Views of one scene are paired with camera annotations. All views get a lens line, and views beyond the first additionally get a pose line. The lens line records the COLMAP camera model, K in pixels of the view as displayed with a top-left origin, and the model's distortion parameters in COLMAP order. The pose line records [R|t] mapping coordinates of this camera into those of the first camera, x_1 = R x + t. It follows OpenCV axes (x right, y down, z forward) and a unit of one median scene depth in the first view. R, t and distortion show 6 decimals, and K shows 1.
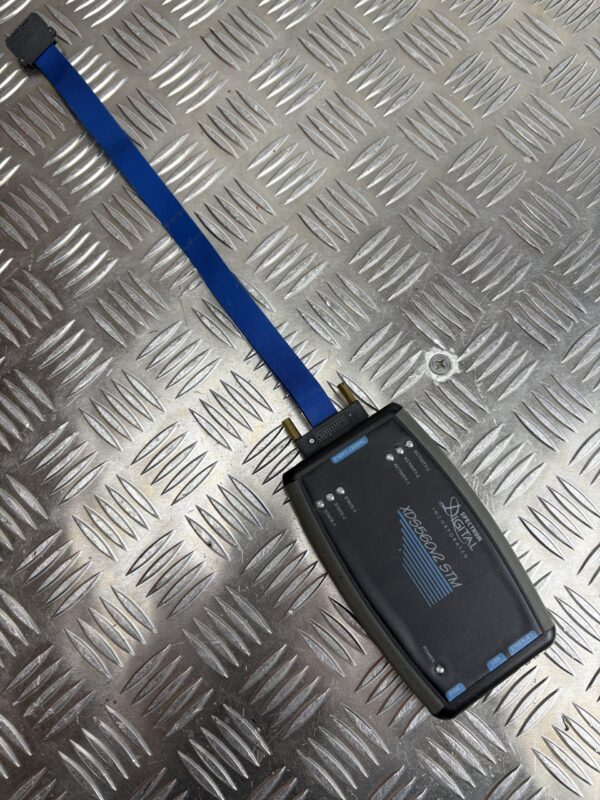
lens RADIAL K [[642.7, 0, 300.0], [0, 642.7, 400.0], [0, 0, 1]] dist [0.009417, -0.010238]
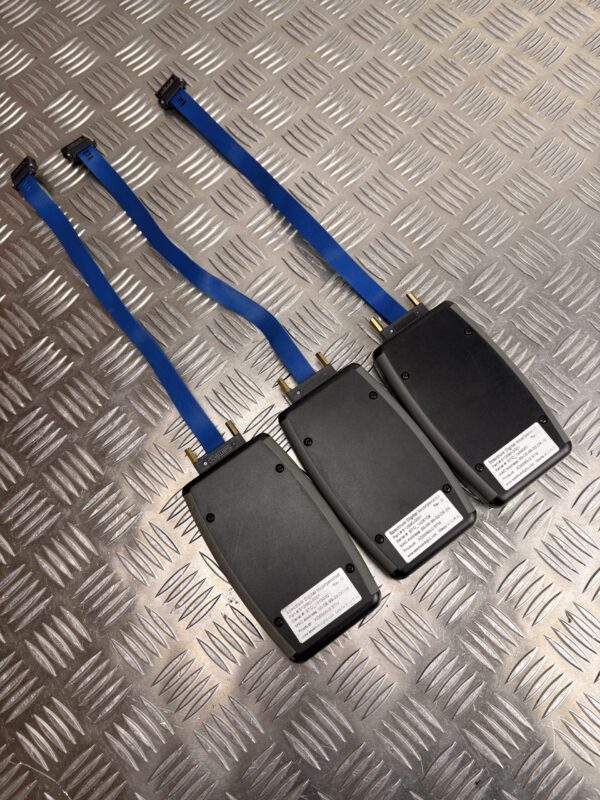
lens RADIAL K [[642.7, 0, 300.0], [0, 642.7, 400.0], [0, 0, 1]] dist [0.009417, -0.010238]
pose [[0.999347, -0.020634, -0.029656, -0.087698], [0.017865, 0.995712, -0.090761, 0.141249], [0.031402, 0.090172, 0.995431, -0.351927]]
